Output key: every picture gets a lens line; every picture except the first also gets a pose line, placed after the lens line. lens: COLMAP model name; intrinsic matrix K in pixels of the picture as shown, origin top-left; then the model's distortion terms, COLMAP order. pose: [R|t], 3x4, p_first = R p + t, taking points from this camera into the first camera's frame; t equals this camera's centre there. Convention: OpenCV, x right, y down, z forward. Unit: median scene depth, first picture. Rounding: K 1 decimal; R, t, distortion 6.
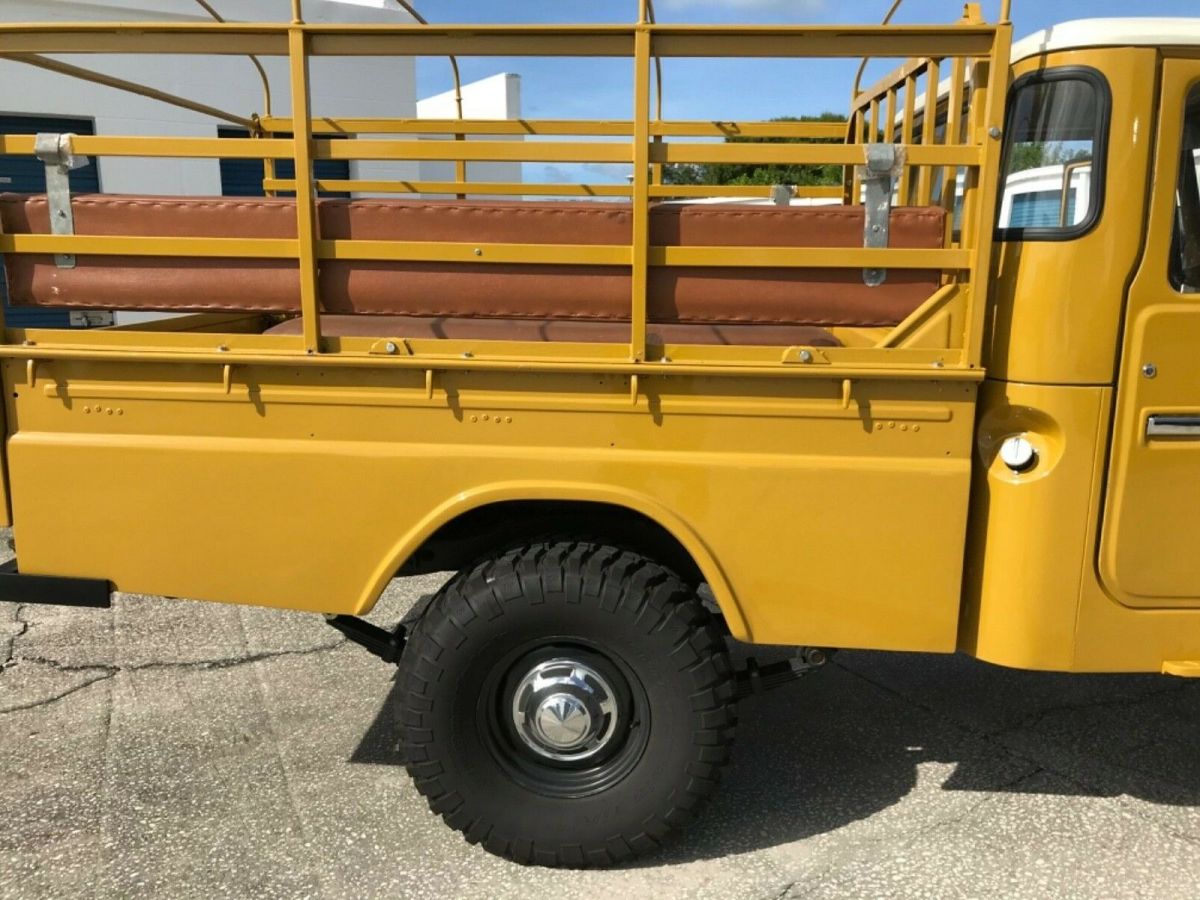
lens RADIAL K [[991.6, 0, 600.0], [0, 991.6, 450.0], [0, 0, 1]] dist [0.072654, -0.118889]
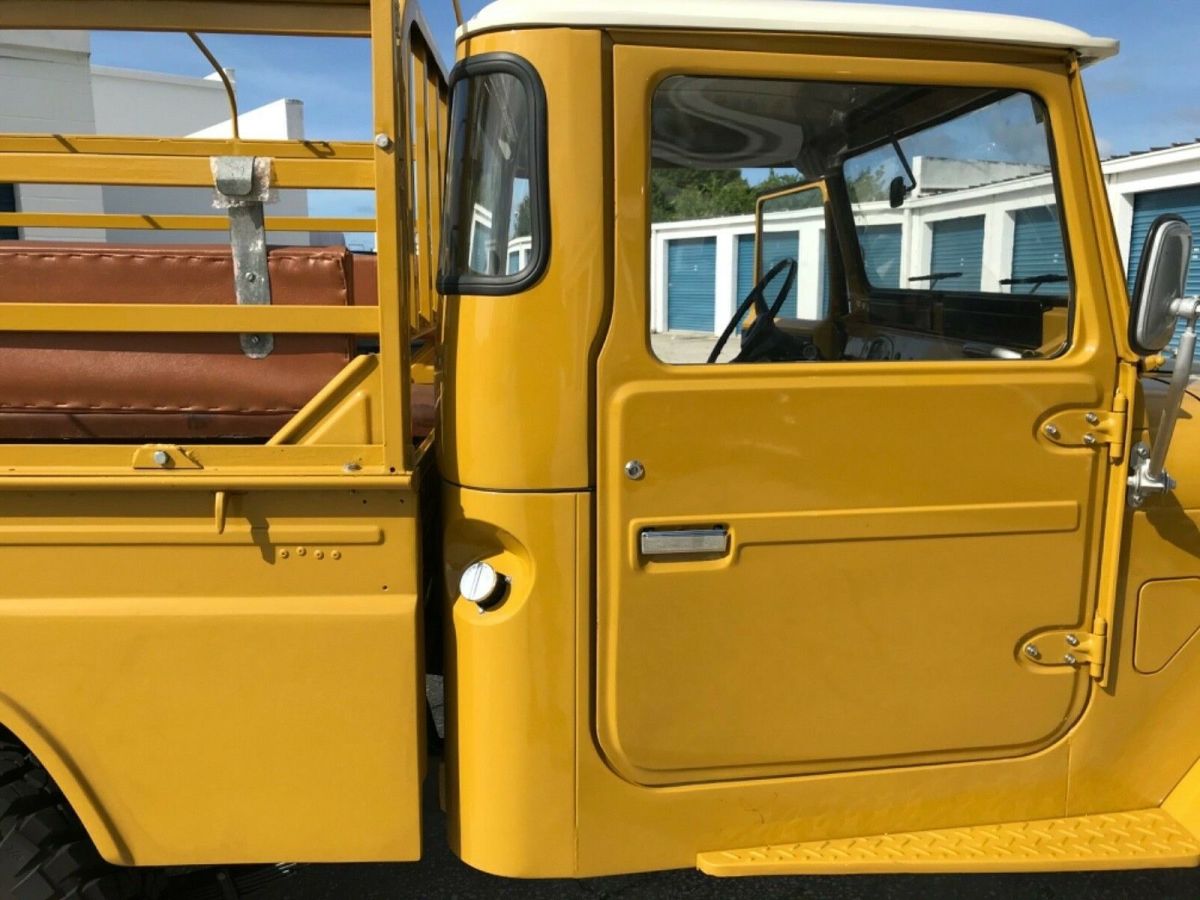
lens RADIAL K [[991.6, 0, 600.0], [0, 991.6, 450.0], [0, 0, 1]] dist [0.072654, -0.118889]
pose [[0.993486, -0.025556, 0.111048, 0.433696], [0.029173, 0.999092, -0.031065, -0.070278], [-0.110153, 0.034102, 0.993329, 0.274625]]
